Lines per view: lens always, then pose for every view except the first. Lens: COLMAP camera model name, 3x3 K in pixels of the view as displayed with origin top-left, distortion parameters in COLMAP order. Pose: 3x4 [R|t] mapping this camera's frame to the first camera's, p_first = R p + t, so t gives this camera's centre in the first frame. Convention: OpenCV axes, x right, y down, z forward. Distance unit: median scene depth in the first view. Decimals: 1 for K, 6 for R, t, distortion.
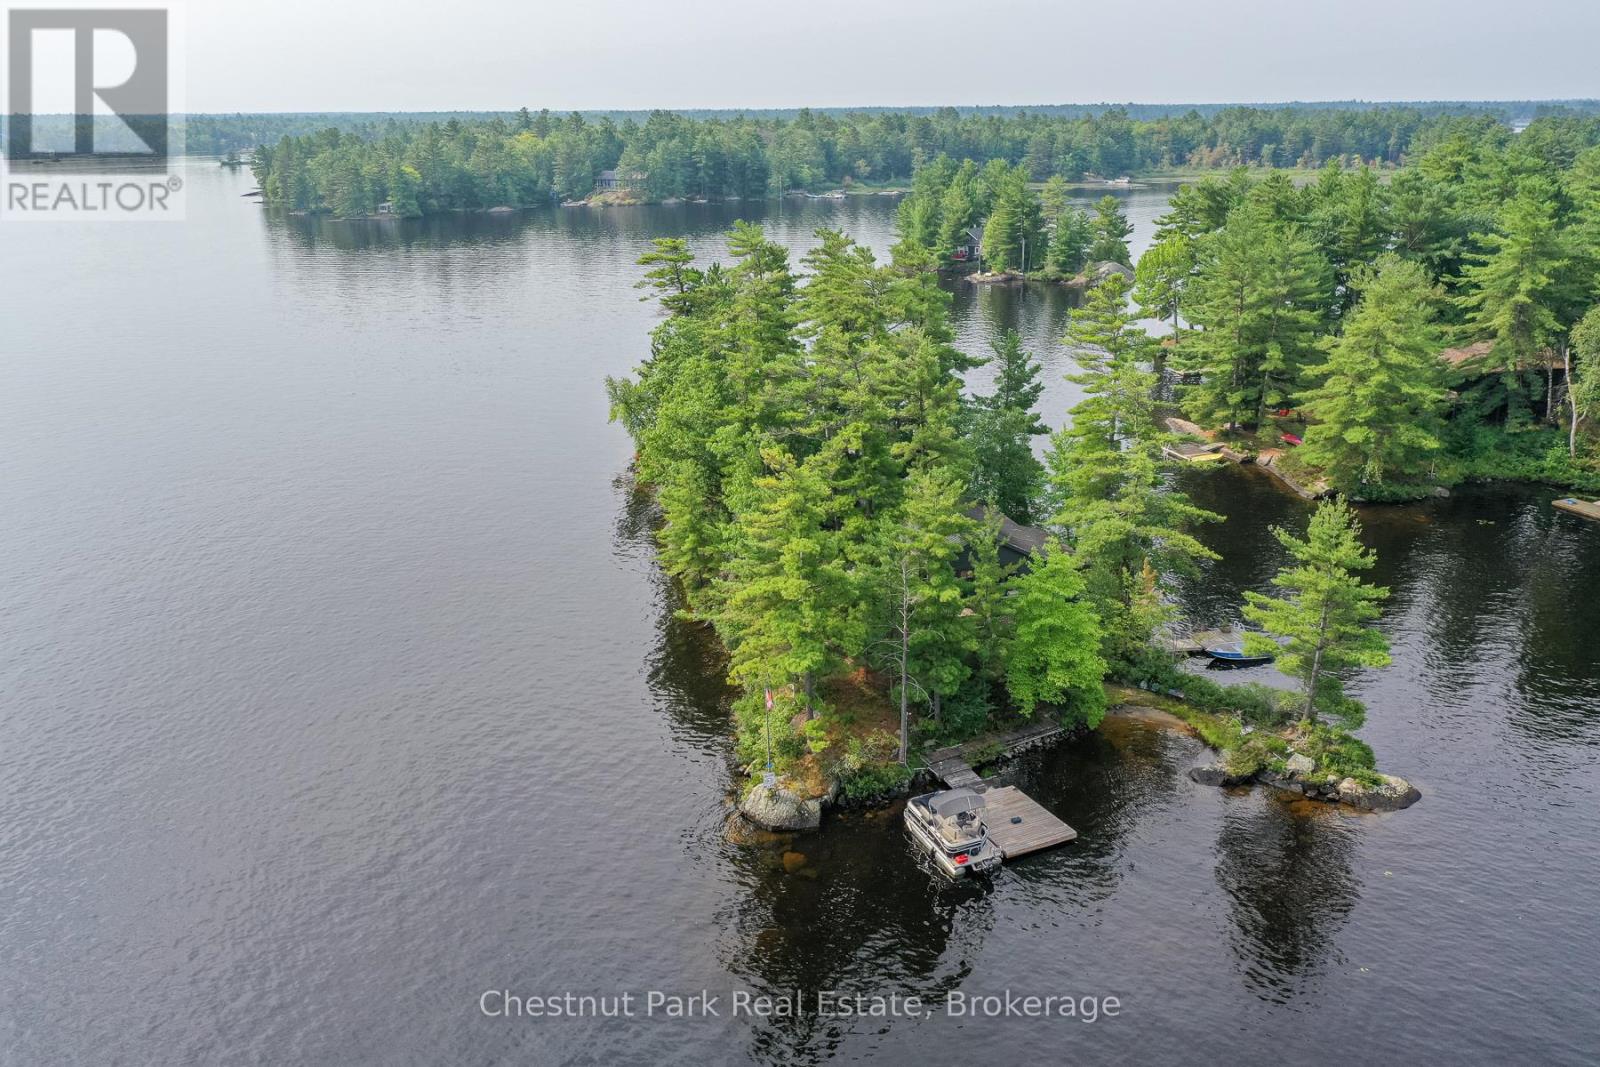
lens RADIAL K [[1262.3, 0, 799.9], [0, 1262.3, 573.8], [0, 0, 1]] dist [-0.000690, -0.000624]
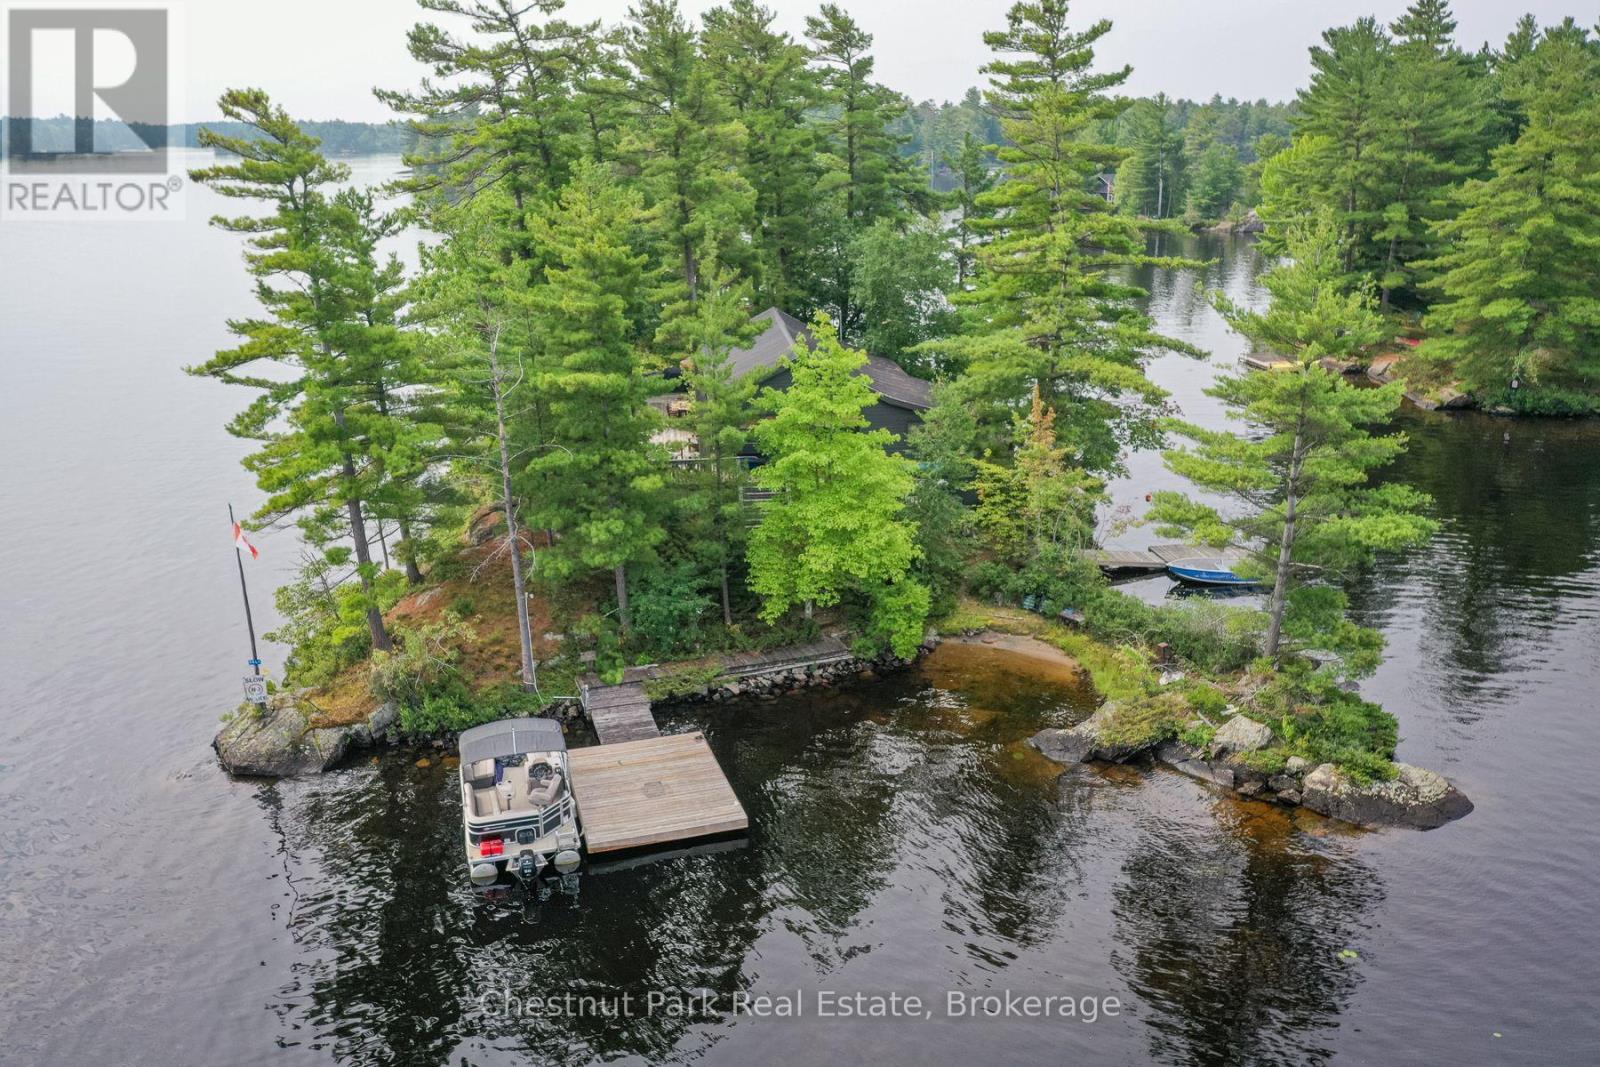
lens RADIAL K [[1262.3, 0, 799.9], [0, 1262.3, 573.8], [0, 0, 1]] dist [-0.000690, -0.000624]
pose [[0.986946, 0.051214, -0.152693, 0.216709], [-0.054066, 0.998431, -0.014586, 0.075399], [0.151706, 0.022651, 0.988166, 0.331073]]
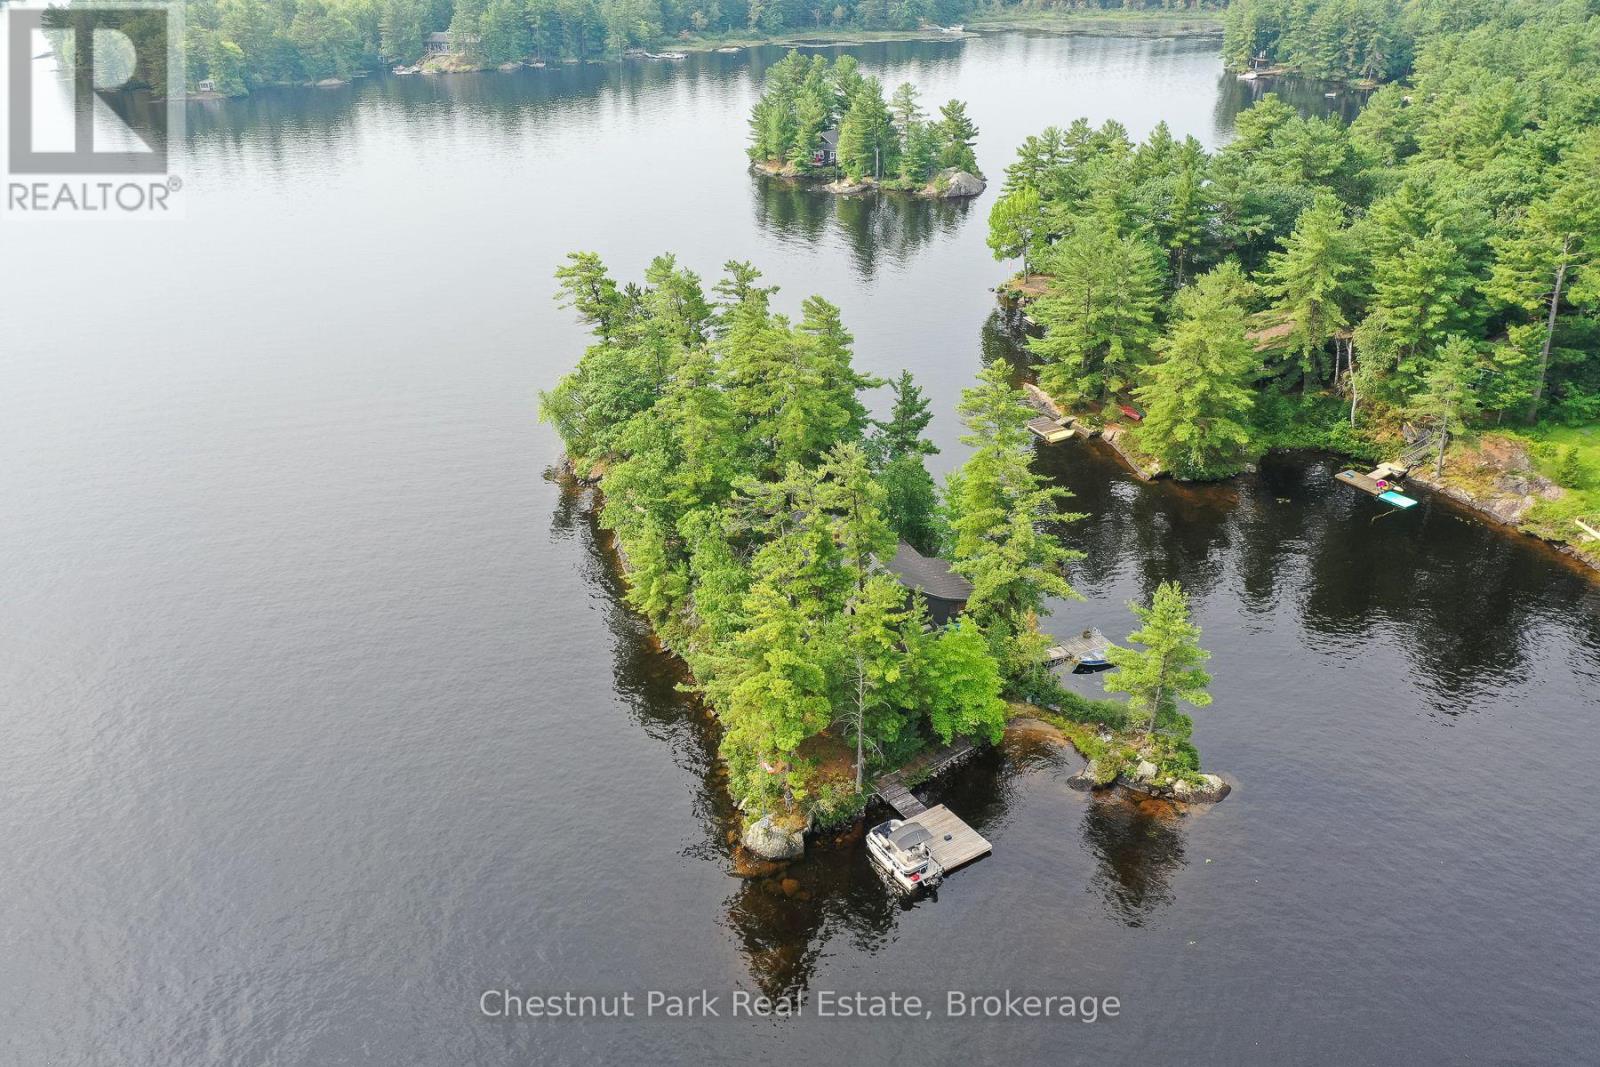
lens RADIAL K [[1262.3, 0, 799.9], [0, 1262.3, 573.8], [0, 0, 1]] dist [-0.000690, -0.000624]
pose [[0.990846, -0.061071, 0.120397, -0.093066], [0.042738, 0.987859, 0.149362, -0.206516], [-0.128057, -0.142849, 0.981425, -0.191525]]
